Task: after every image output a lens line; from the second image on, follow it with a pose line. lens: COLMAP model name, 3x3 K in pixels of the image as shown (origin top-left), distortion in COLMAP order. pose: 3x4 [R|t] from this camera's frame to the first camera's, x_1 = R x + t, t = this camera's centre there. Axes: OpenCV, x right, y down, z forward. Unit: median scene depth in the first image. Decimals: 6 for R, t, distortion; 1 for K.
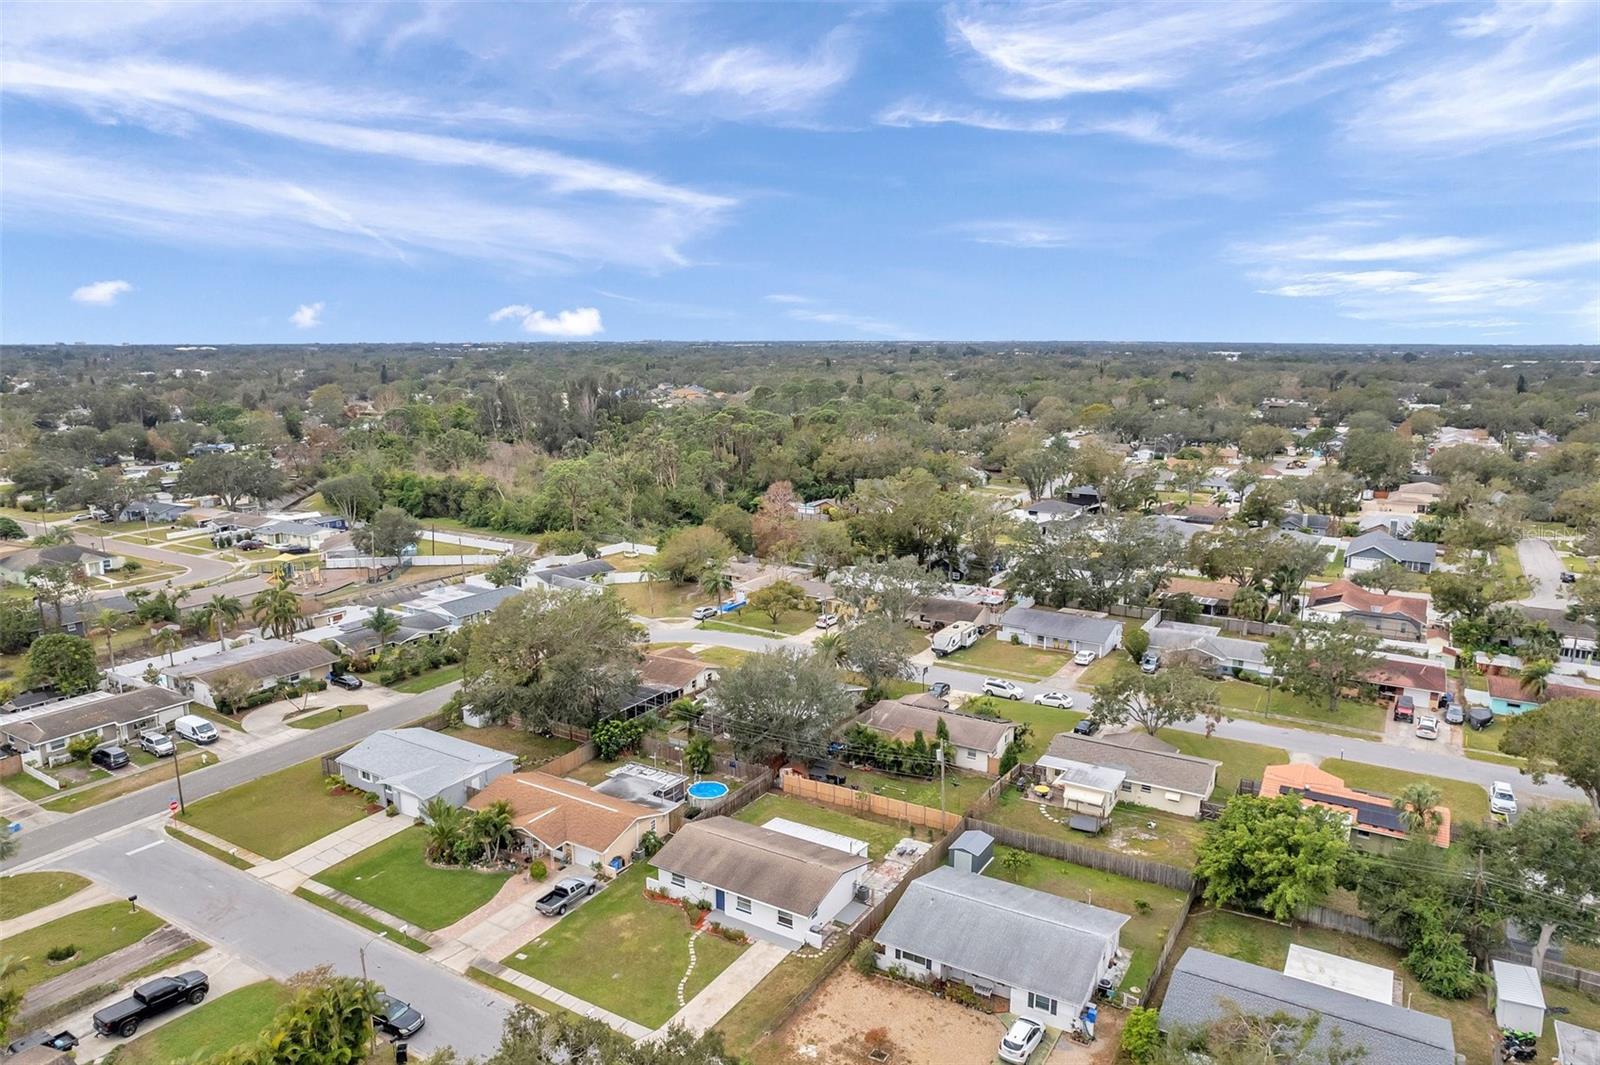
lens RADIAL K [[1047.2, 0, 810.2], [0, 1047.2, 530.5], [0, 0, 1]] dist [-0.078924, 0.065762]
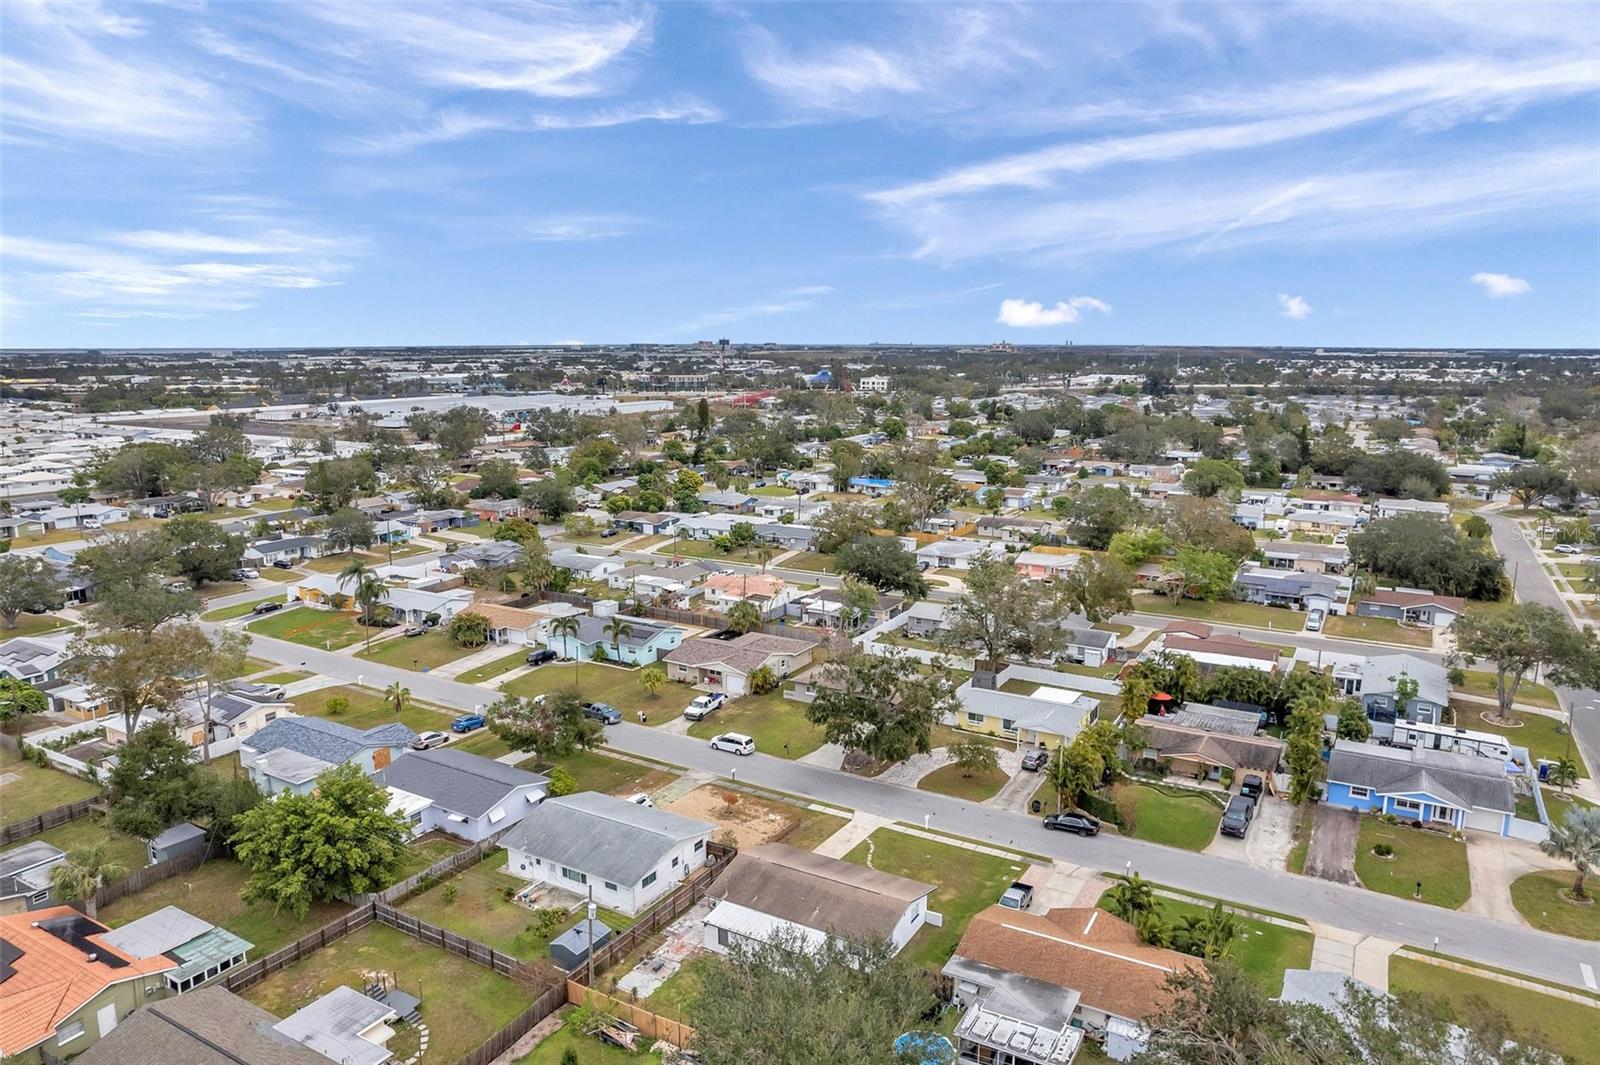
lens RADIAL K [[1042.1, 0, 812.6], [0, 1042.1, 535.2], [0, 0, 1]] dist [-0.070261, 0.034886]
pose [[-0.999727, 0.001135, -0.023335, -0.016297], [-0.007348, 0.932855, 0.360178, -0.308032], [0.022176, 0.360251, -0.932592, 1.640180]]
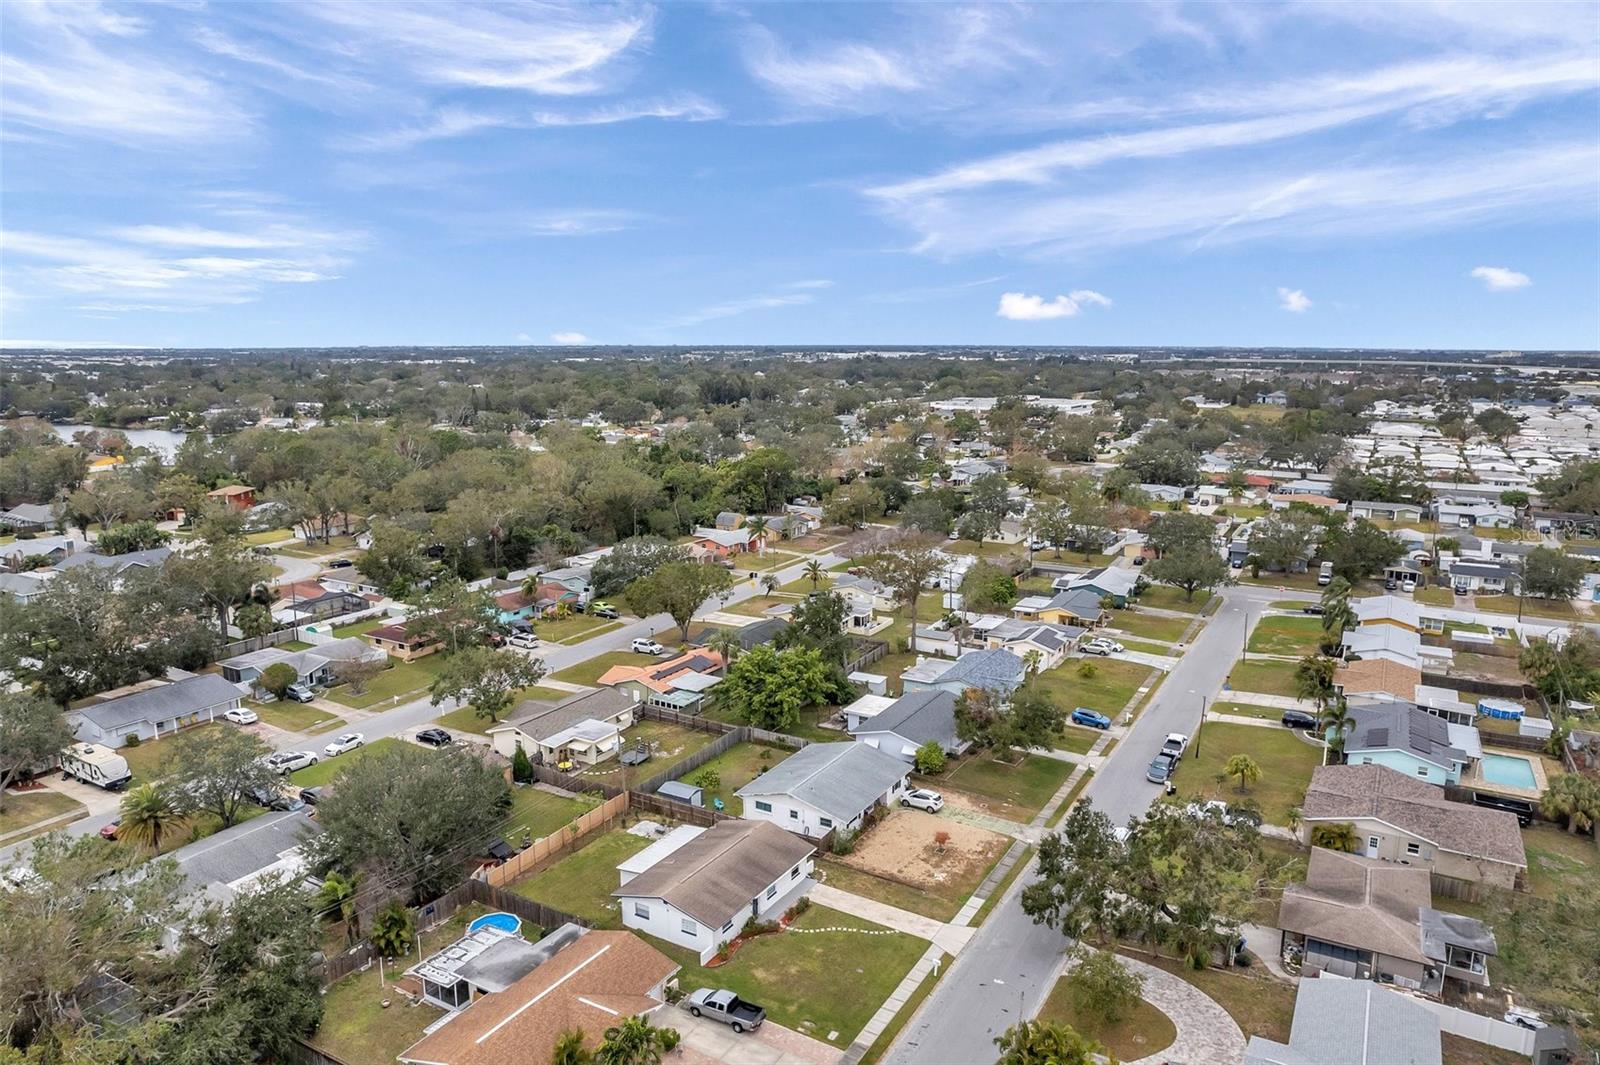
lens RADIAL K [[1055.5, 0, 819.9], [0, 1055.5, 541.5], [0, 0, 1]] dist [-0.077496, 0.059234]
pose [[-0.030759, -0.190678, 0.981171, -0.923907], [0.180121, 0.964507, 0.193086, -0.160481], [-0.983163, 0.182669, 0.004677, 0.774822]]
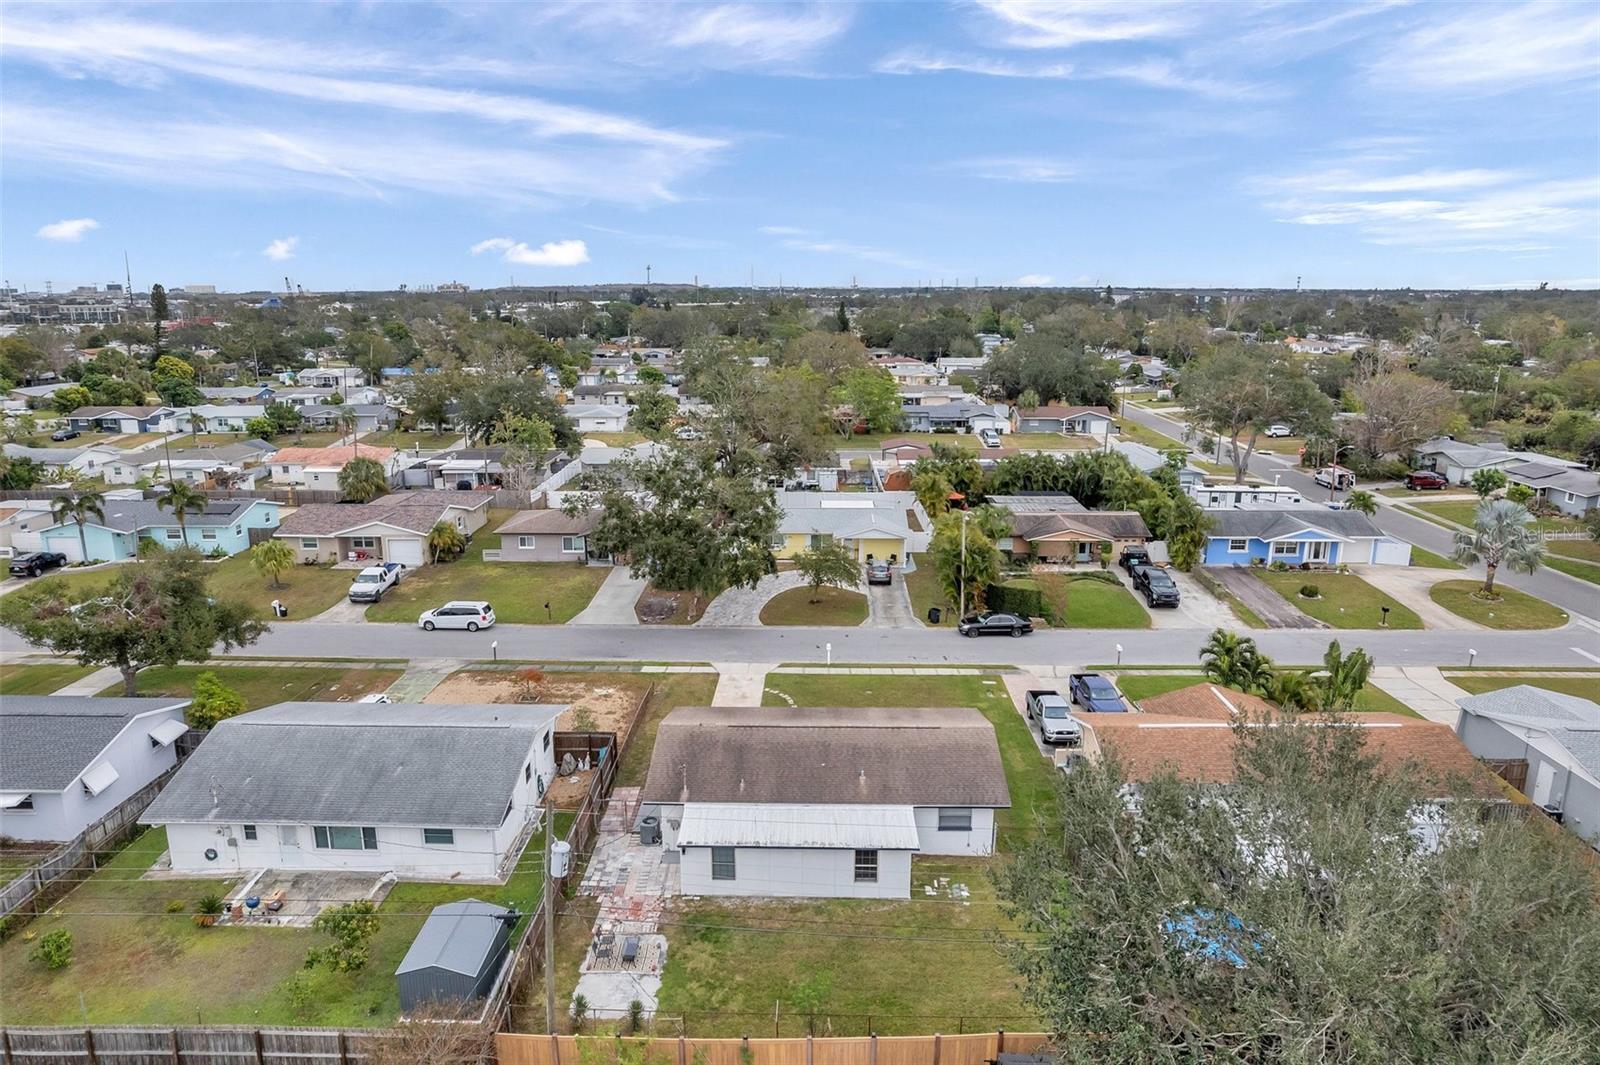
lens RADIAL K [[1039.7, 0, 800.0], [0, 1039.7, 532.5], [0, 0, 1]] dist [-0.082241, 0.071909]
pose [[-0.866360, 0.116115, -0.485733, 0.207744], [-0.091594, 0.919157, 0.383093, -0.005994], [0.490948, 0.376387, -0.785686, 1.287296]]
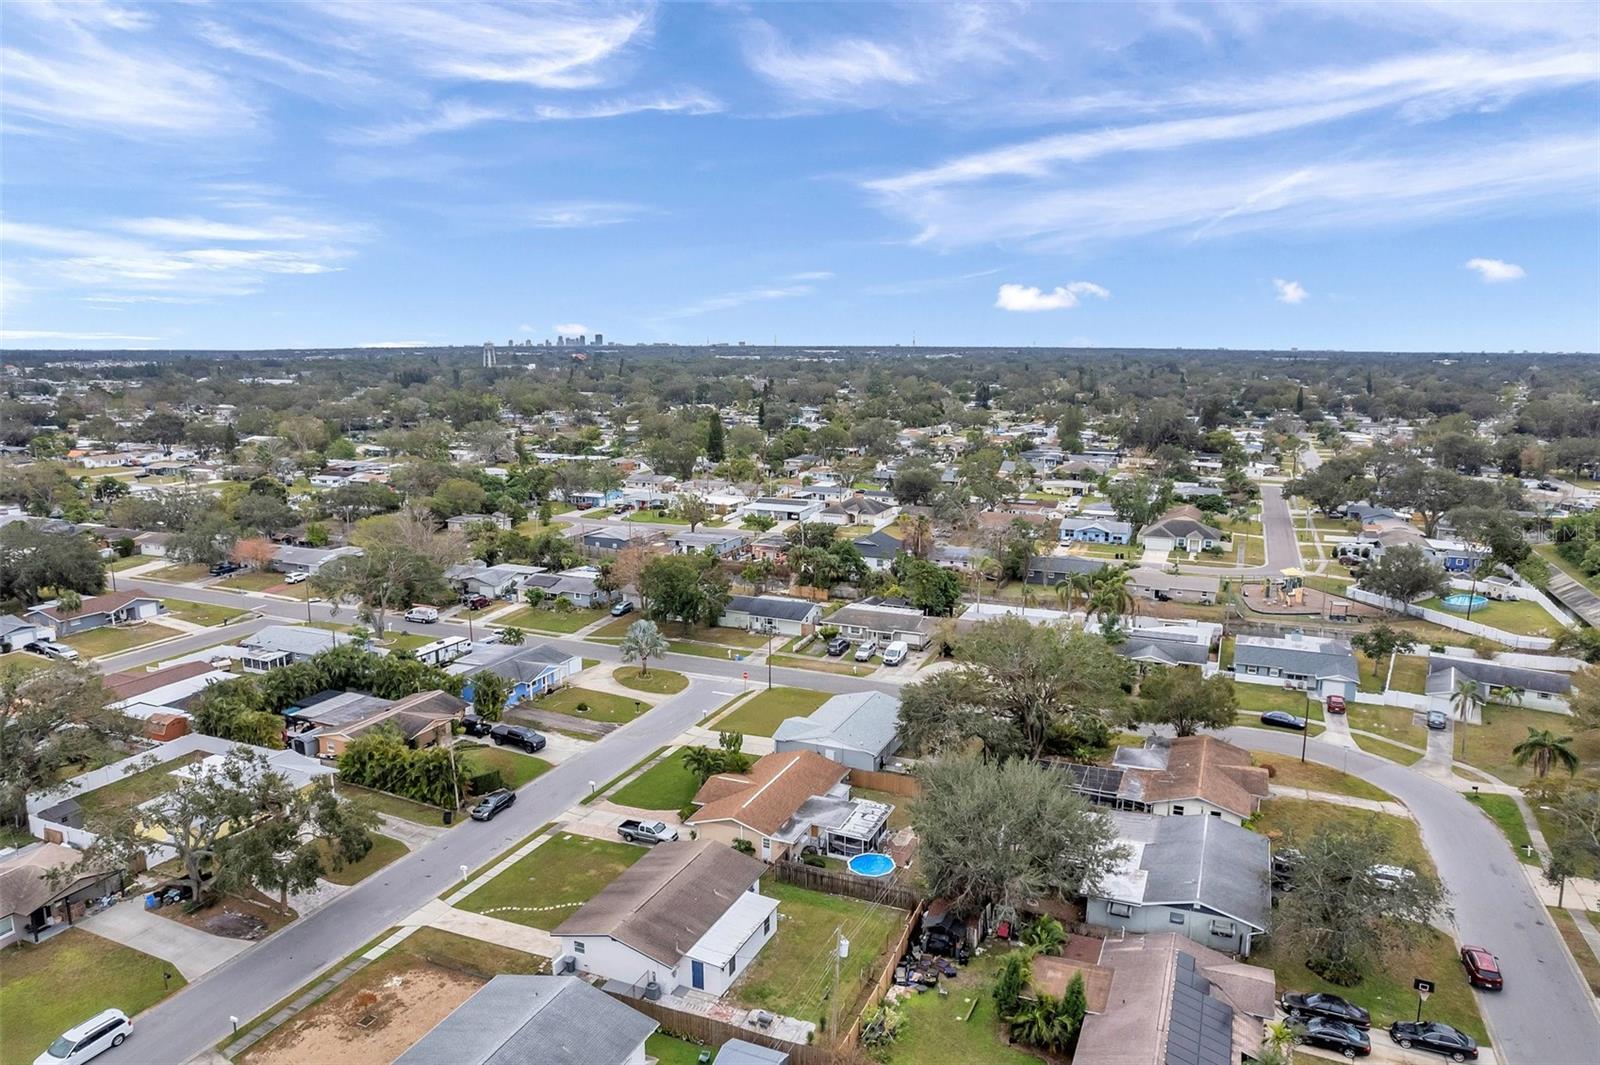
lens RADIAL K [[1039.7, 0, 800.0], [0, 1039.7, 532.5], [0, 0, 1]] dist [-0.082241, 0.071909]
pose [[0.133344, 0.176340, -0.975256, 0.748013], [-0.181476, 0.971750, 0.150894, -0.148594], [0.974313, 0.156865, 0.161579, 0.848211]]
